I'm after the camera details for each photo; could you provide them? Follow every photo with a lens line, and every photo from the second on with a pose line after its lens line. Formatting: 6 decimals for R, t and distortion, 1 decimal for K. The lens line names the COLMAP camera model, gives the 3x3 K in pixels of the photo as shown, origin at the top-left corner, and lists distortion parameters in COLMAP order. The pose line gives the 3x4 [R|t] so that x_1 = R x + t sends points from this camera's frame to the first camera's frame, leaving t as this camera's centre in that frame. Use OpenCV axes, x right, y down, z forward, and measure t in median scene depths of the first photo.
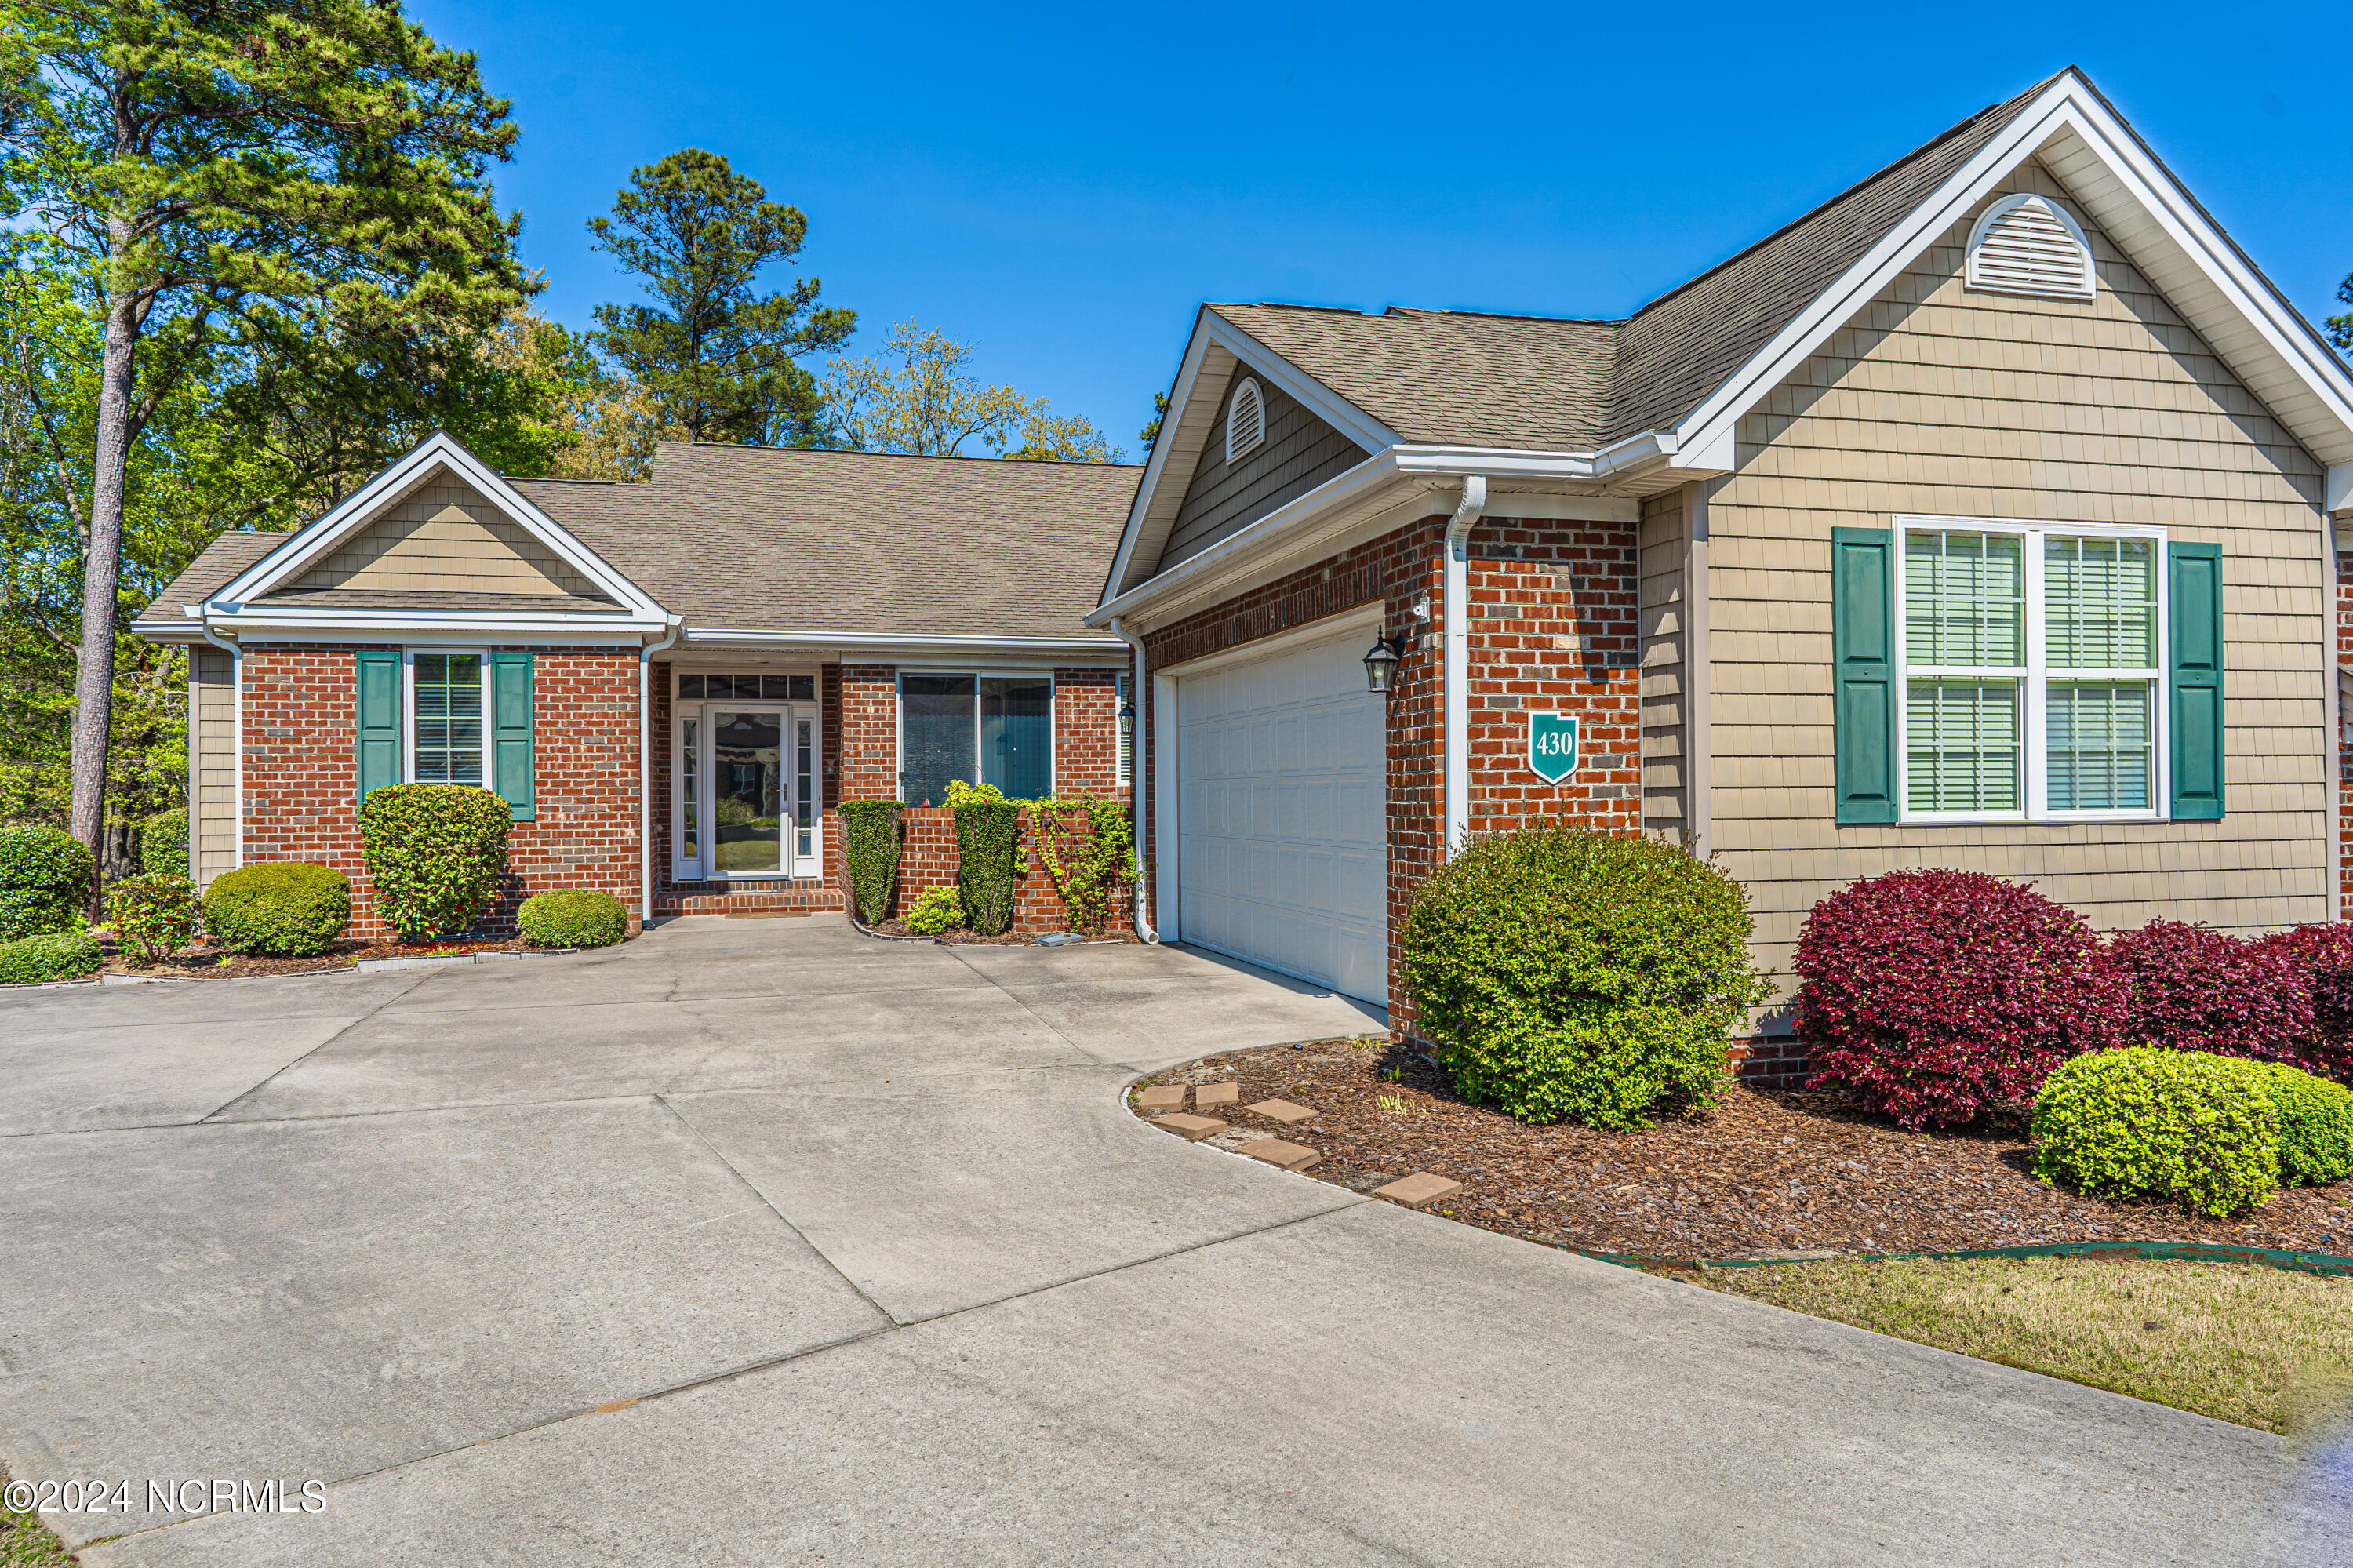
lens RADIAL K [[1578.0, 0, 1176.2], [0, 1578.0, 788.0], [0, 0, 1]] dist [0.006919, 0.003684]
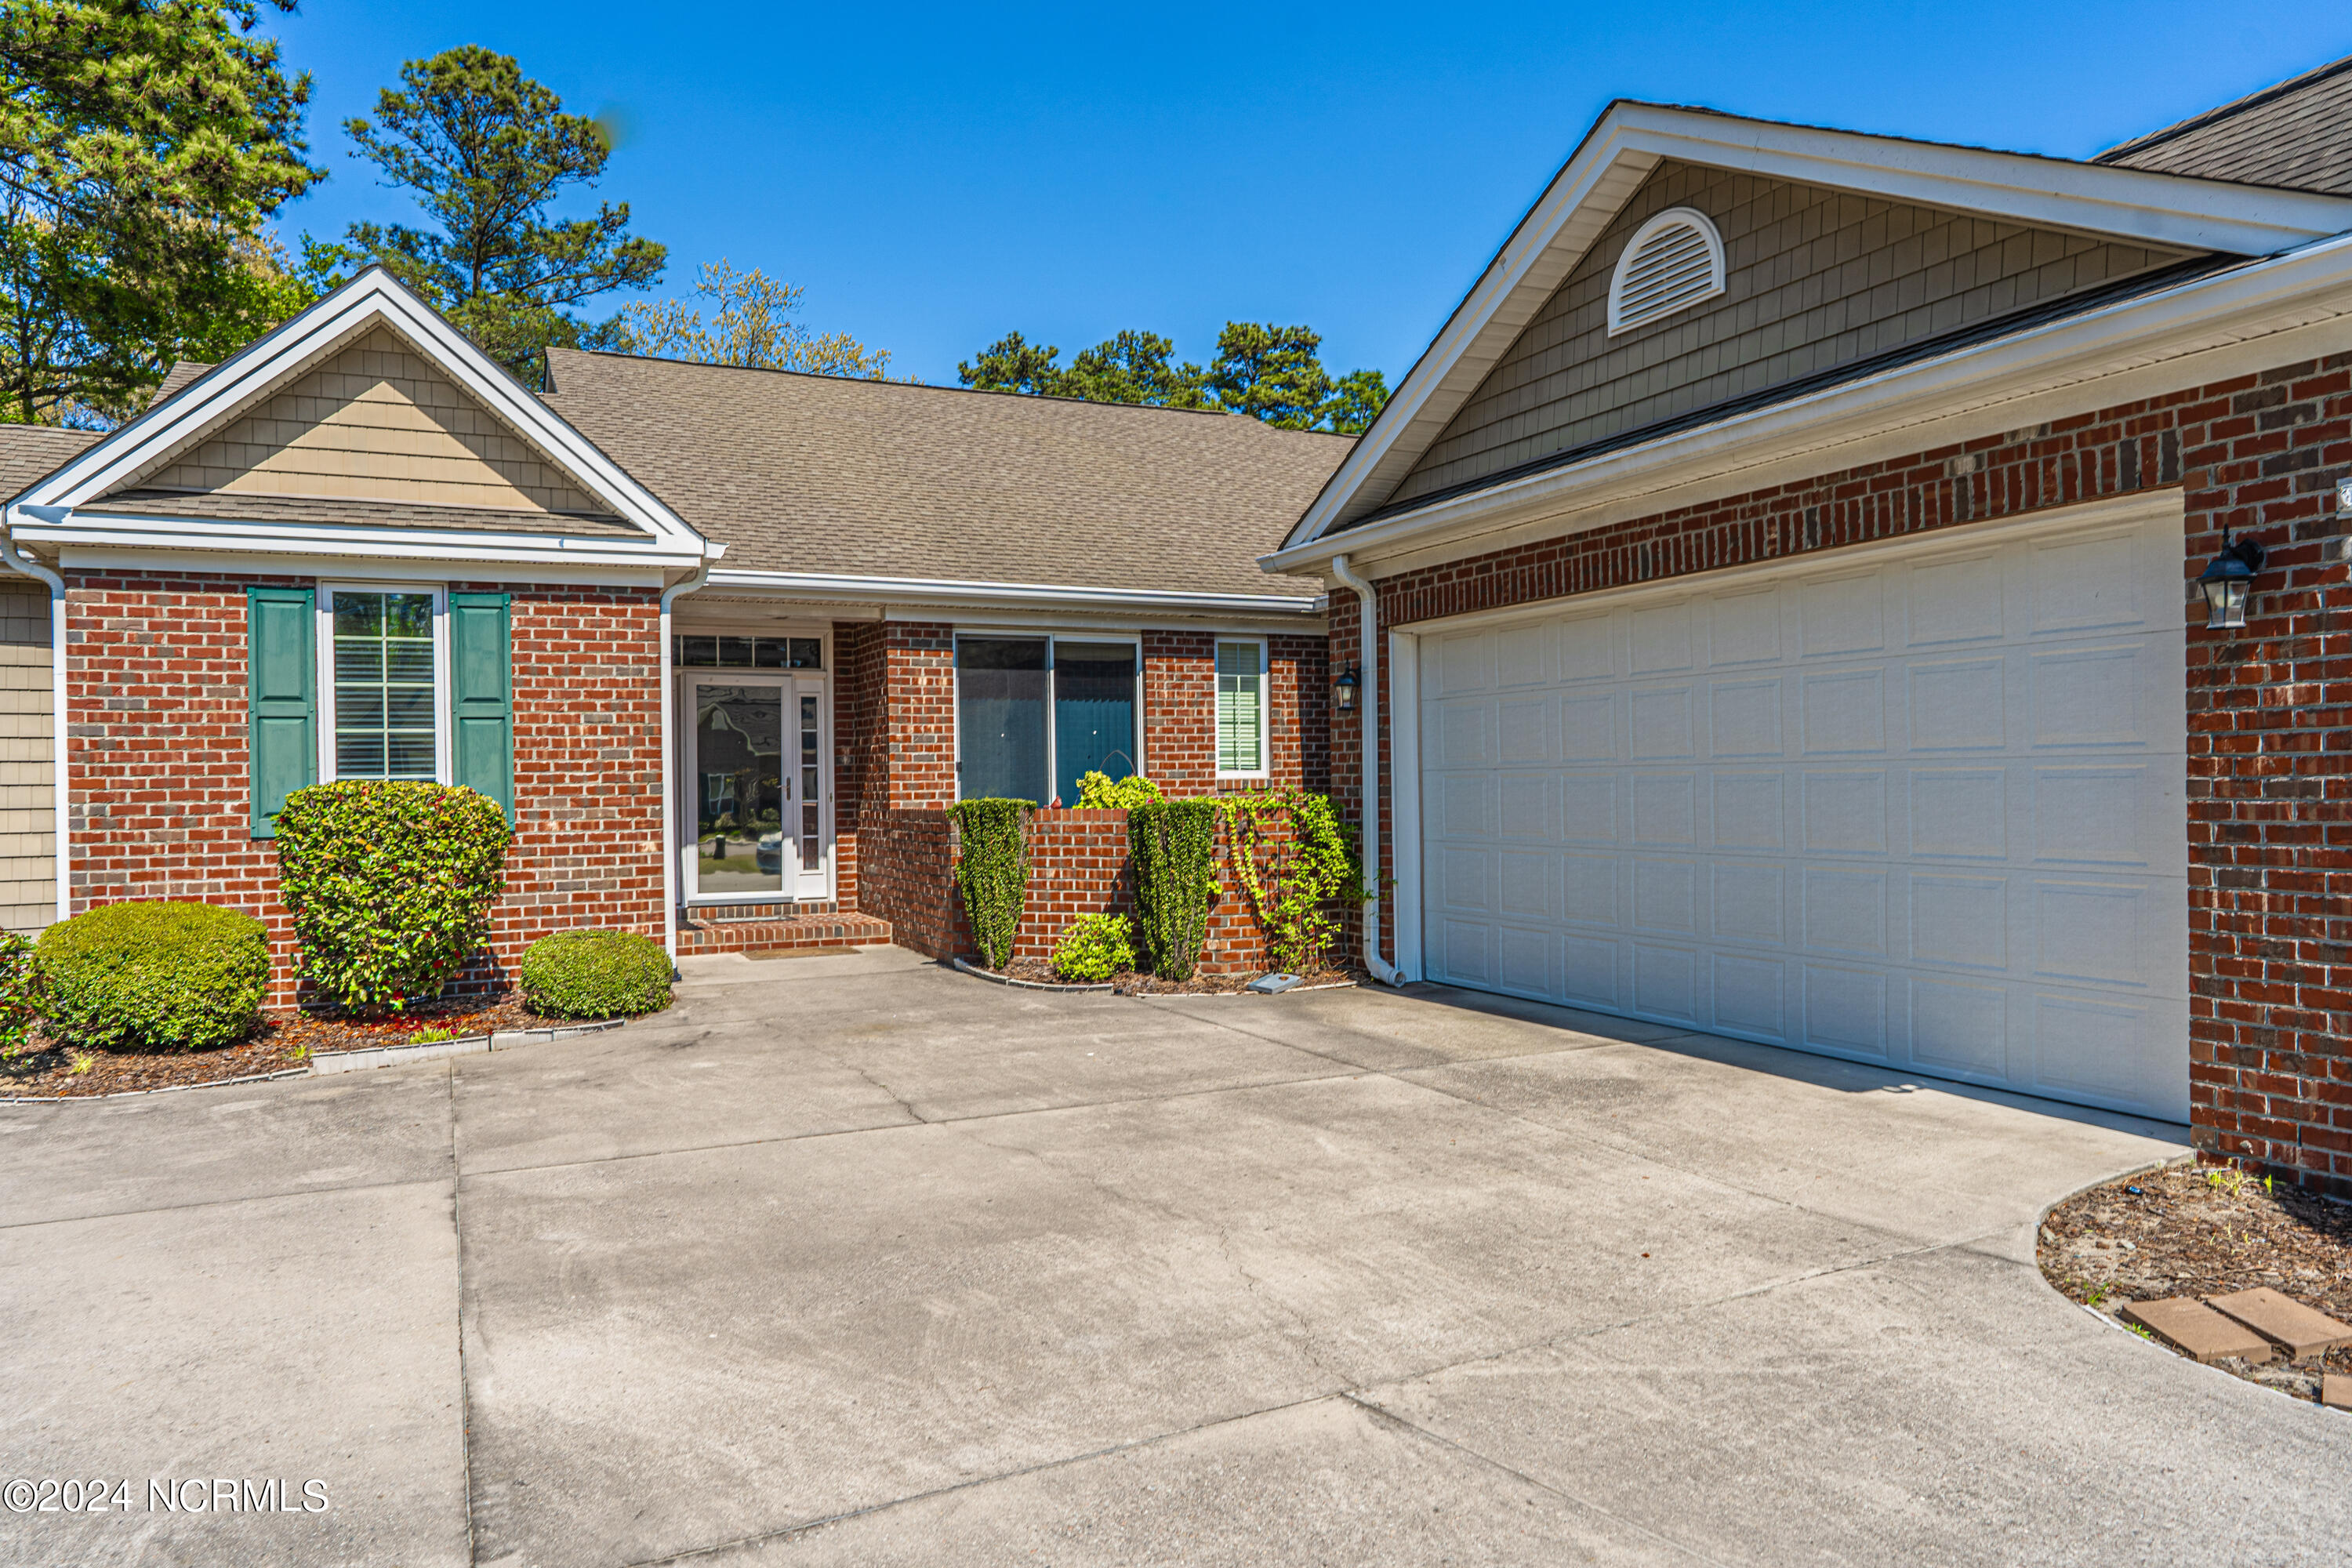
lens RADIAL K [[1577.3, 0, 1174.0], [0, 1577.3, 779.9], [0, 0, 1]] dist [0.006919, 0.003684]
pose [[0.986129, -0.005469, 0.165891, -0.231368], [0.005507, 0.999985, 0.000228, -0.001133], [-0.165889, 0.000688, 0.986144, 0.255896]]
